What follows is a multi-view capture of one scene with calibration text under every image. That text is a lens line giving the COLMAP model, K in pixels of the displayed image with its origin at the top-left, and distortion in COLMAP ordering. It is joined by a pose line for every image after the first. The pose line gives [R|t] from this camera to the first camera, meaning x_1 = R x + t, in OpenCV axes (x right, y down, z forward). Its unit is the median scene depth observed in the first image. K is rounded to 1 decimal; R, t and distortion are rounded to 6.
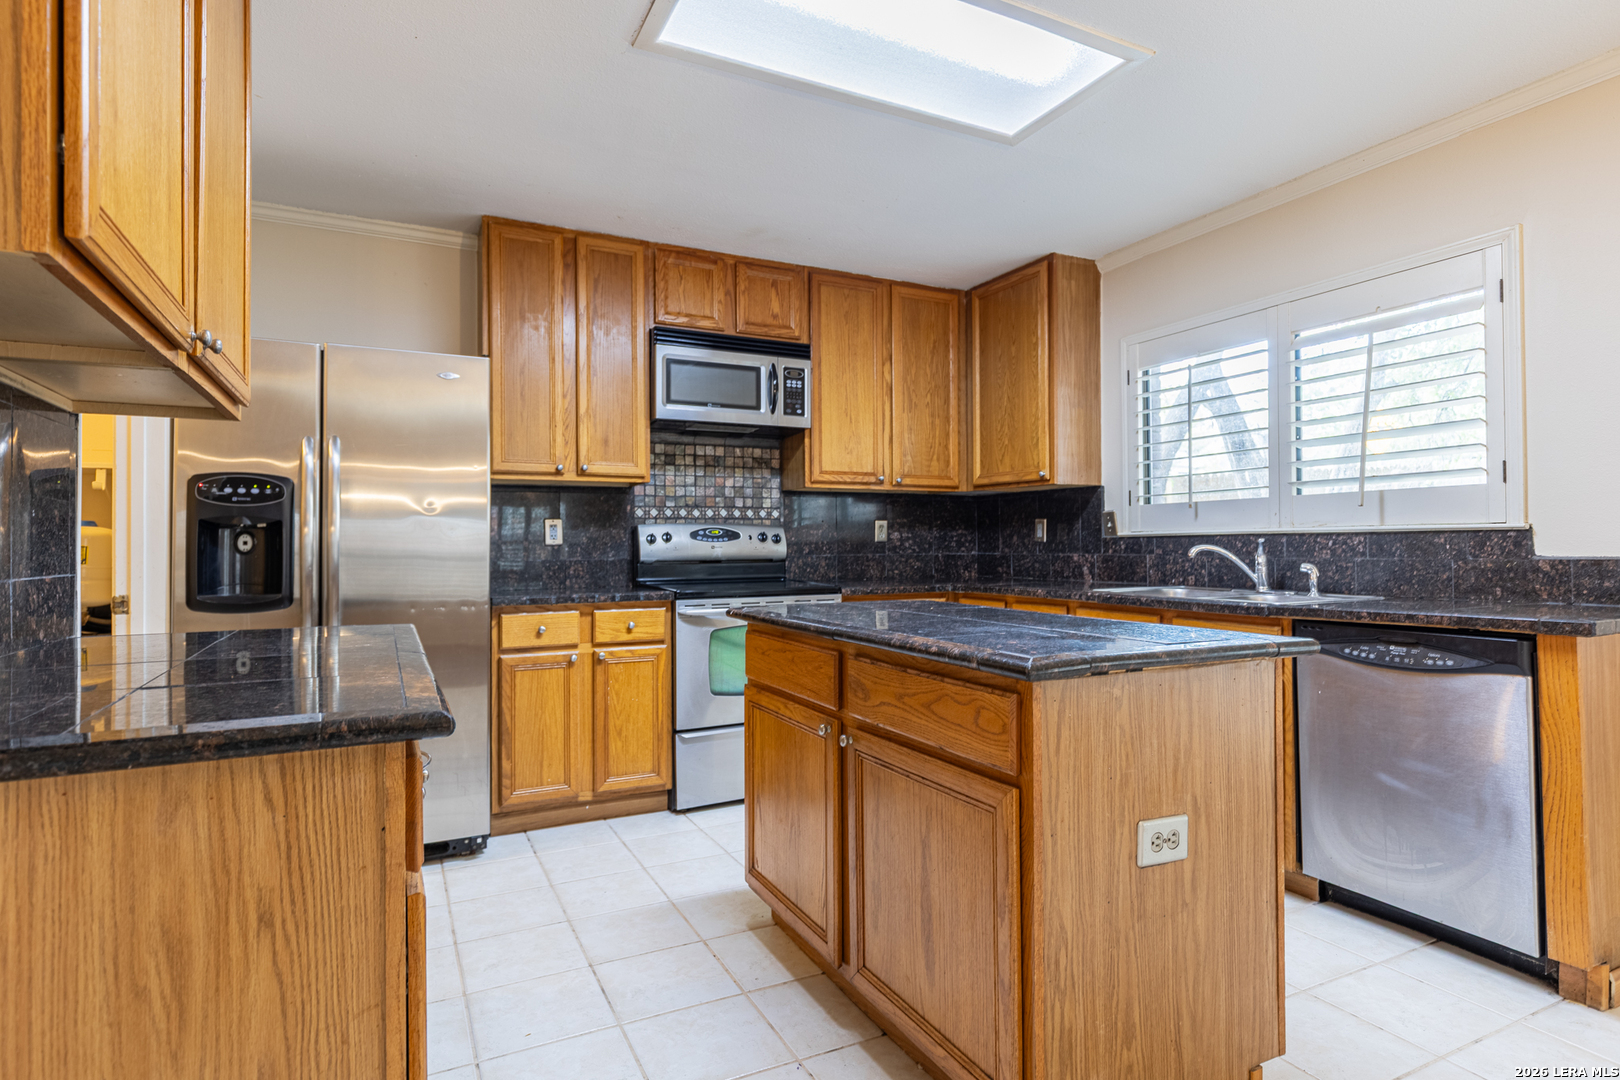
lens RADIAL K [[851.5, 0, 810.0], [0, 851.5, 540.0], [0, 0, 1]] dist [0.001253, 0.000809]
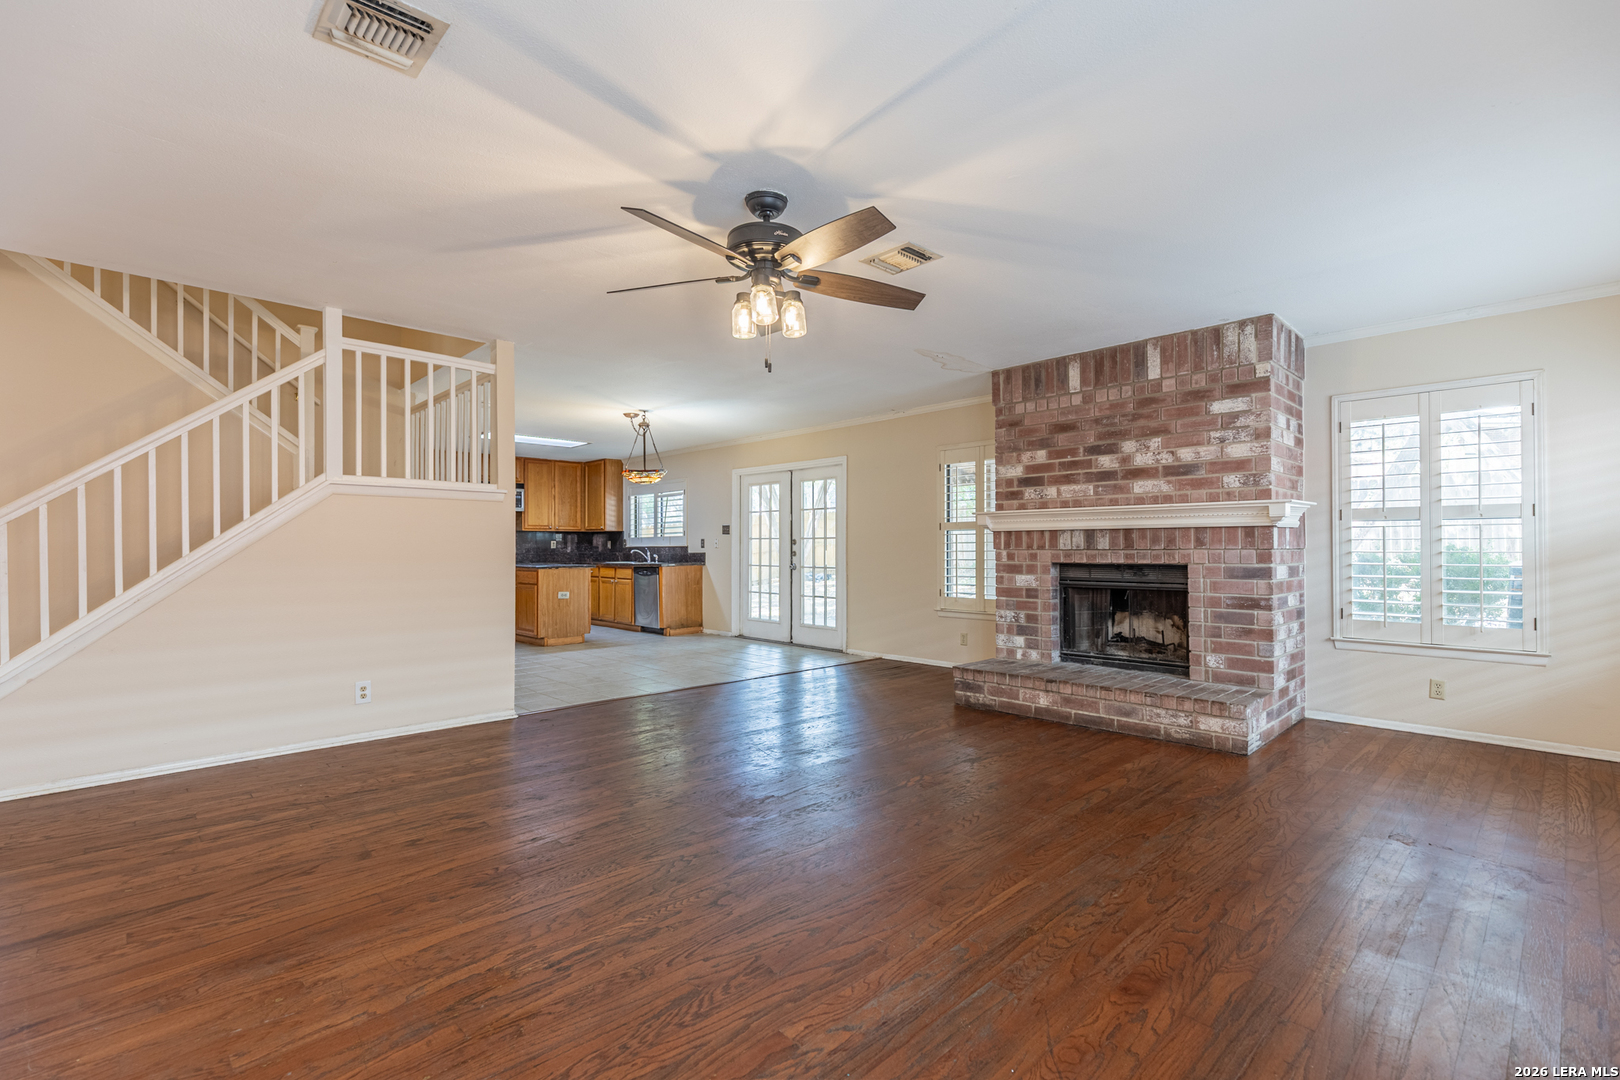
lens RADIAL K [[726.7, 0, 815.6], [0, 726.7, 537.8], [0, 0, 1]] dist [0.011635, -0.000801]
pose [[0.953112, 0.007498, 0.302524, 0.213216], [-0.004245, 0.999926, -0.011409, -0.011076], [-0.302587, 0.009590, 0.953073, -1.847152]]
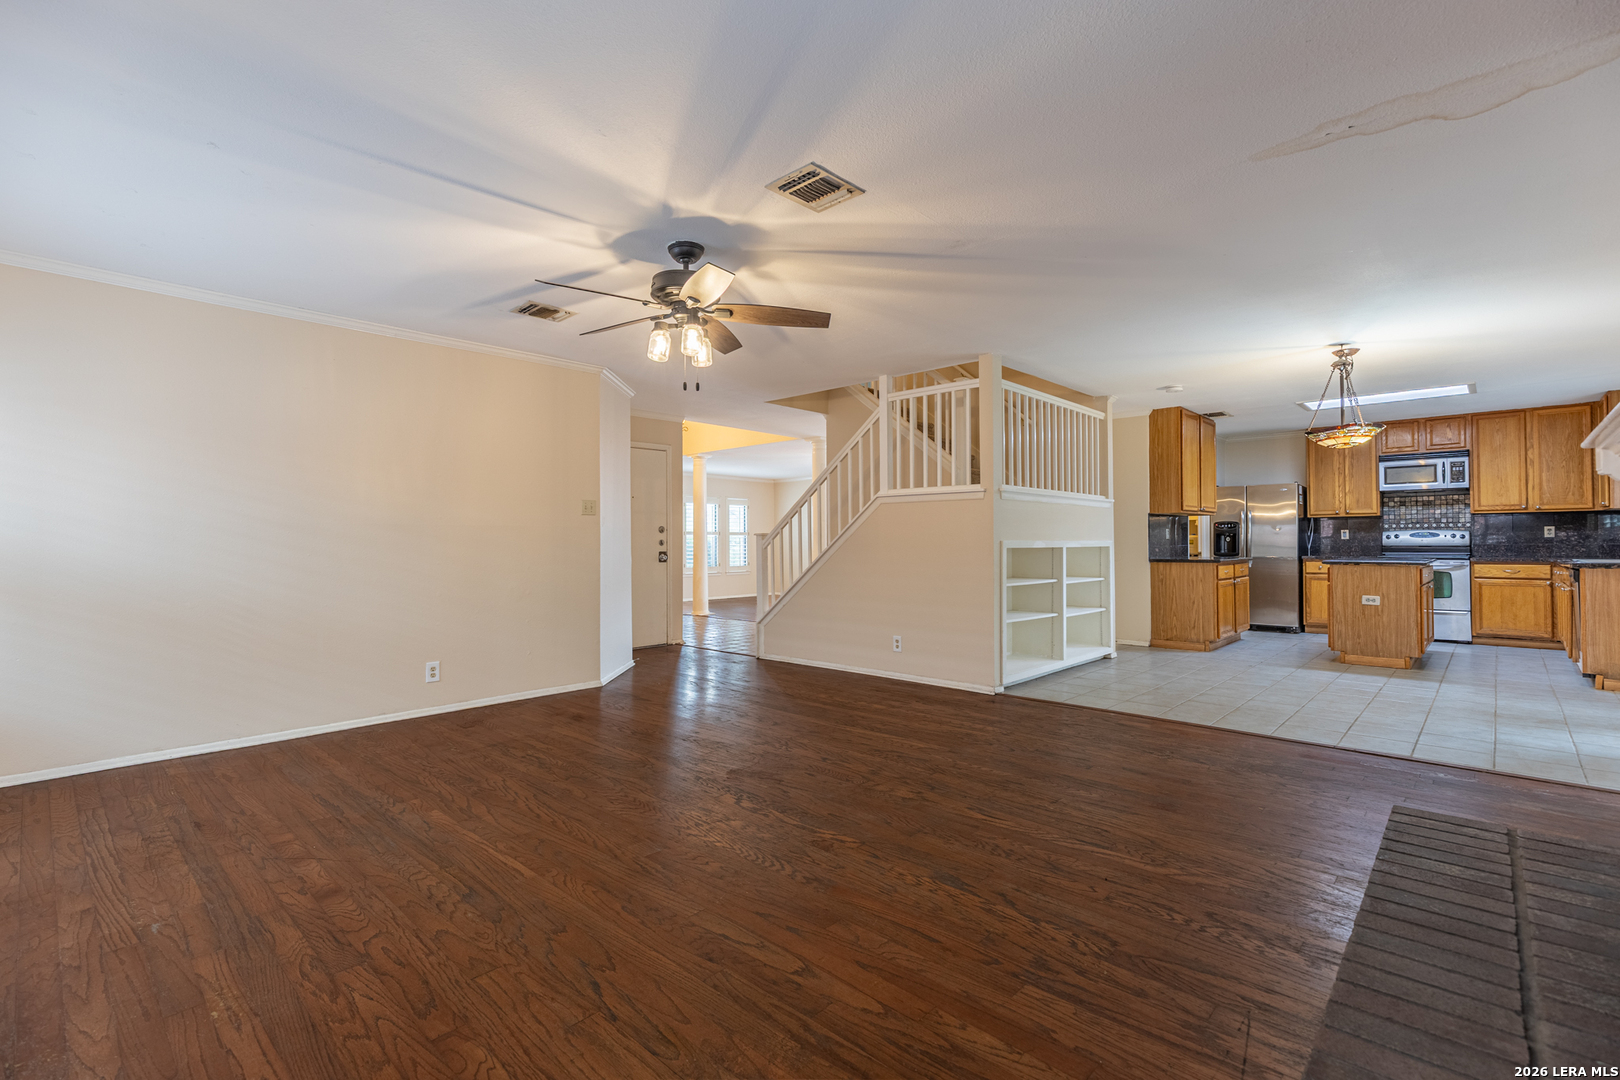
lens RADIAL K [[727.5, 0, 820.0], [0, 727.5, 533.1], [0, 0, 1]] dist [0.008858, -0.000509]
pose [[0.354152, -0.008609, -0.935148, 1.224664], [0.008494, 0.999946, -0.005989, -0.013782], [0.935149, -0.005822, 0.354206, -1.309691]]
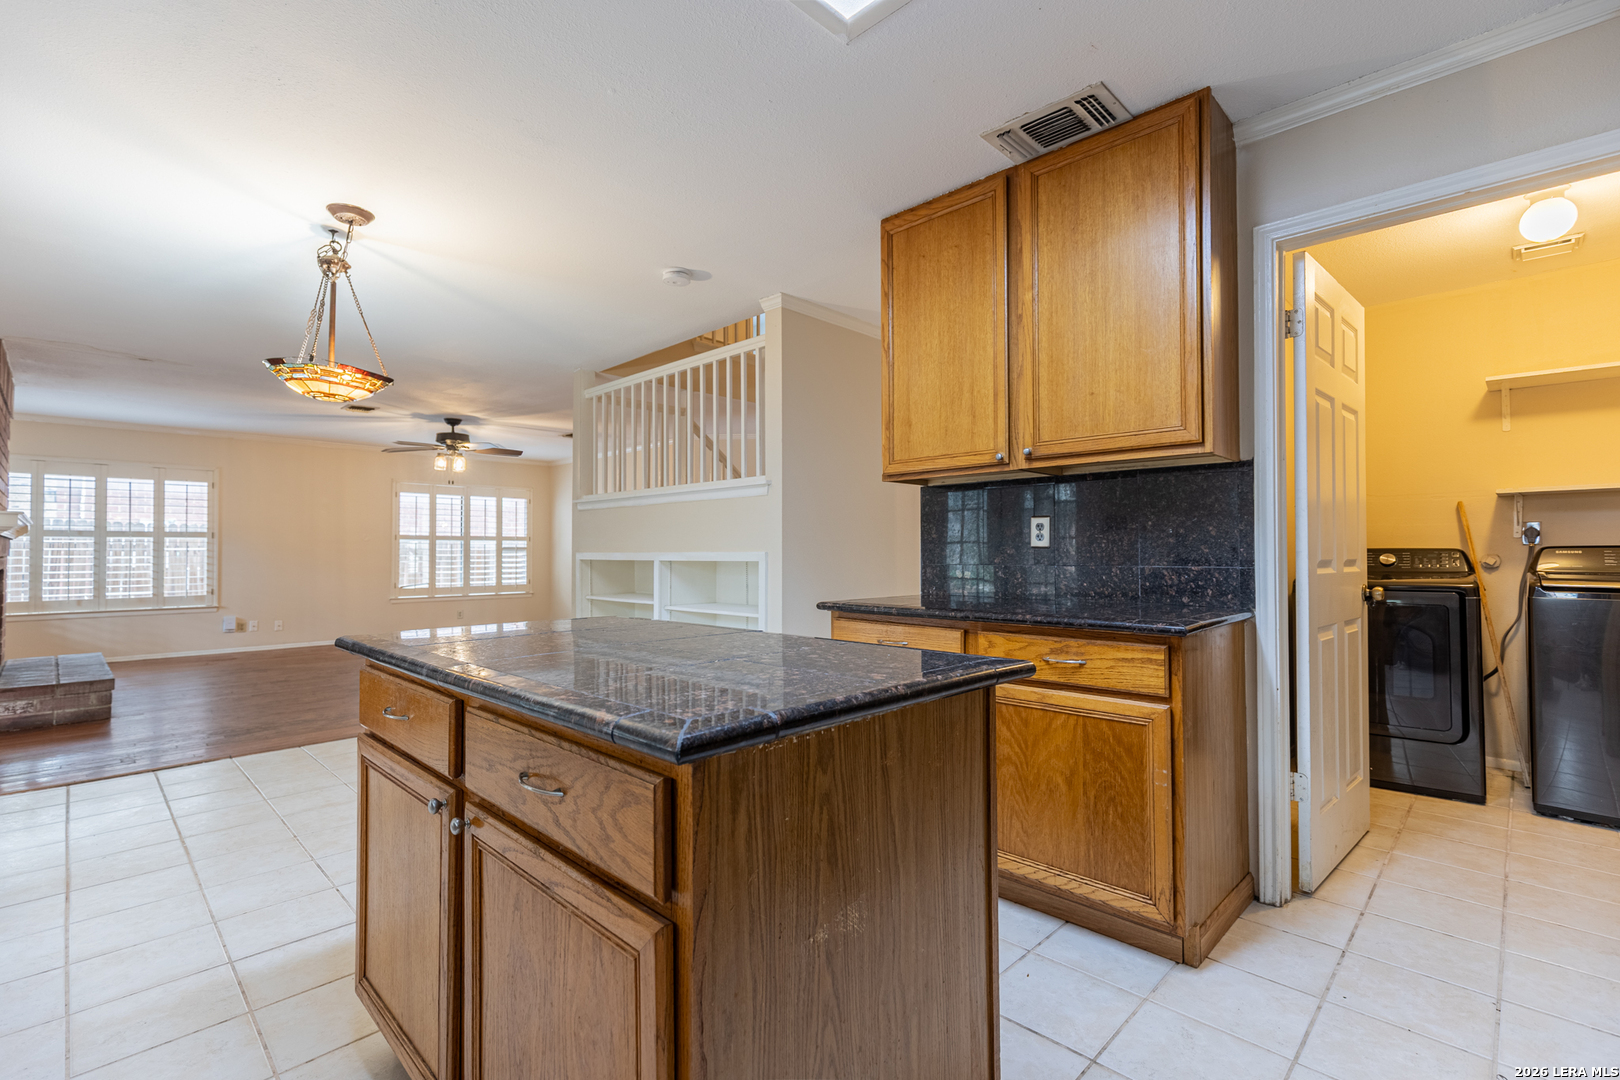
lens RADIAL K [[728.2, 0, 815.2], [0, 728.2, 536.4], [0, 0, 1]] dist [0.006013, 0.000234]
pose [[-0.943851, 0.000690, -0.330370, 0.127823], [0.009876, 0.999610, -0.026126, 0.005254], [0.330223, -0.027922, -0.943490, 0.893628]]
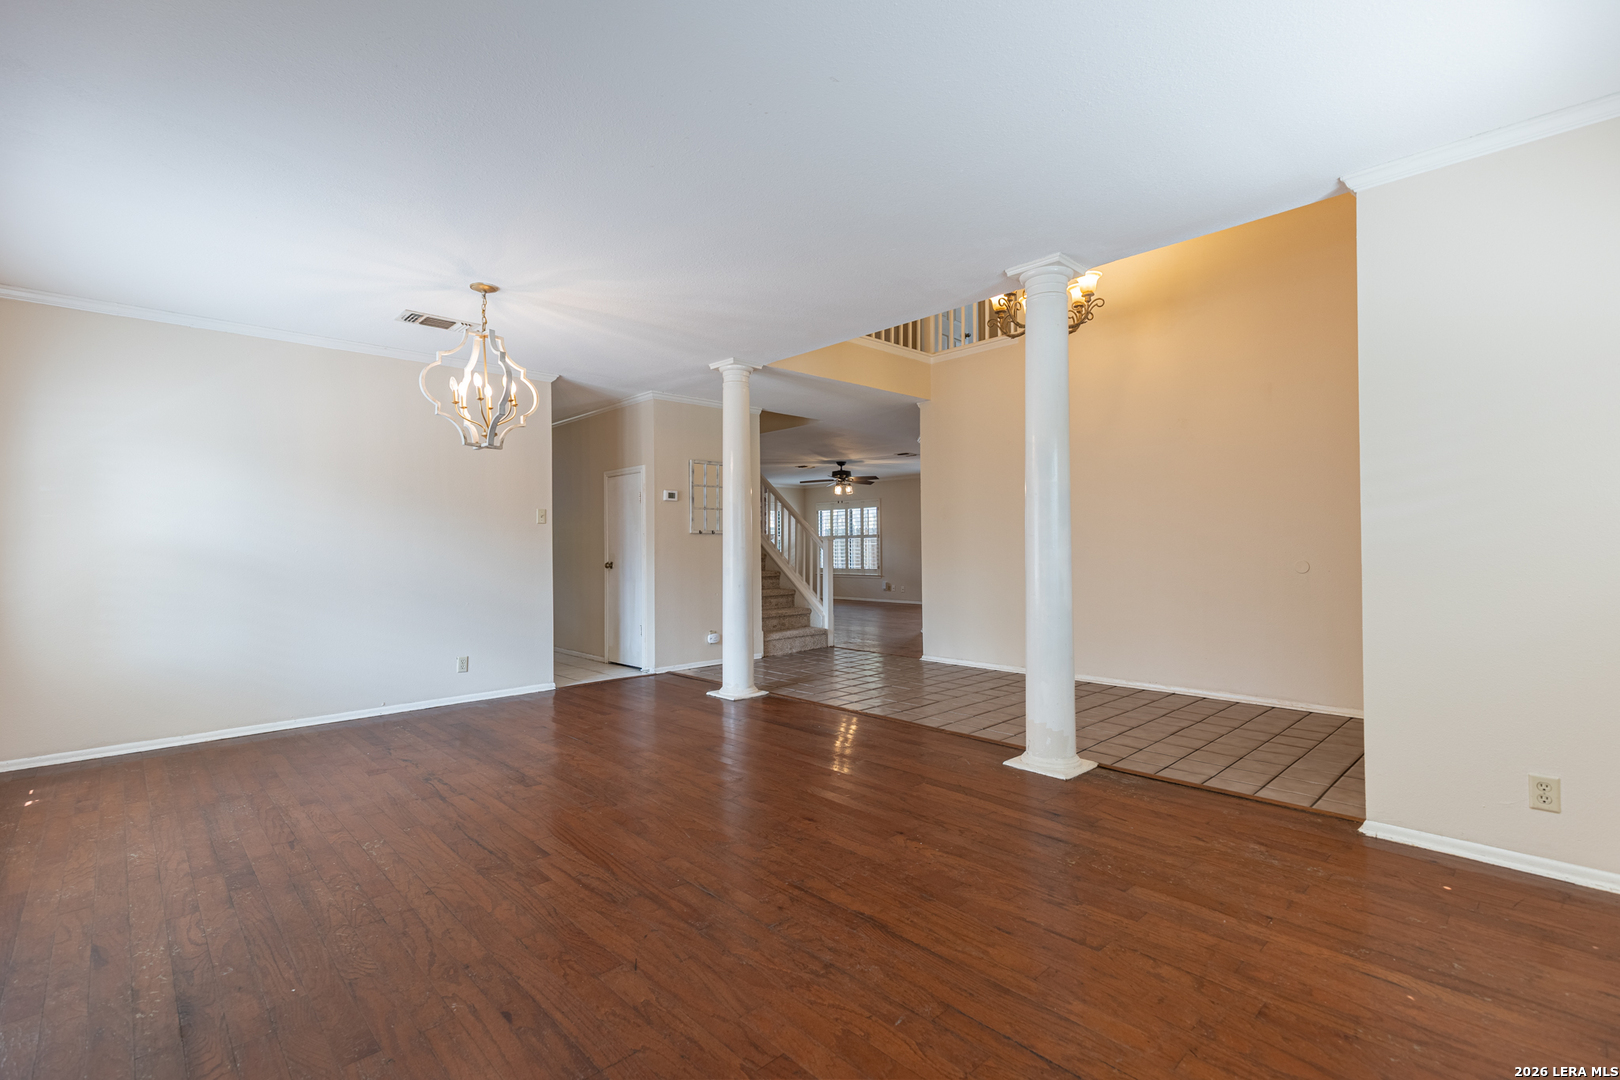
lens RADIAL K [[726.7, 0, 815.6], [0, 726.7, 537.8], [0, 0, 1]] dist [0.011635, -0.000801]
pose [[-0.295422, 0.021215, 0.955131, -2.377008], [0.005344, 0.999774, -0.020554, 0.014516], [-0.955352, -0.000968, -0.295468, -0.189024]]
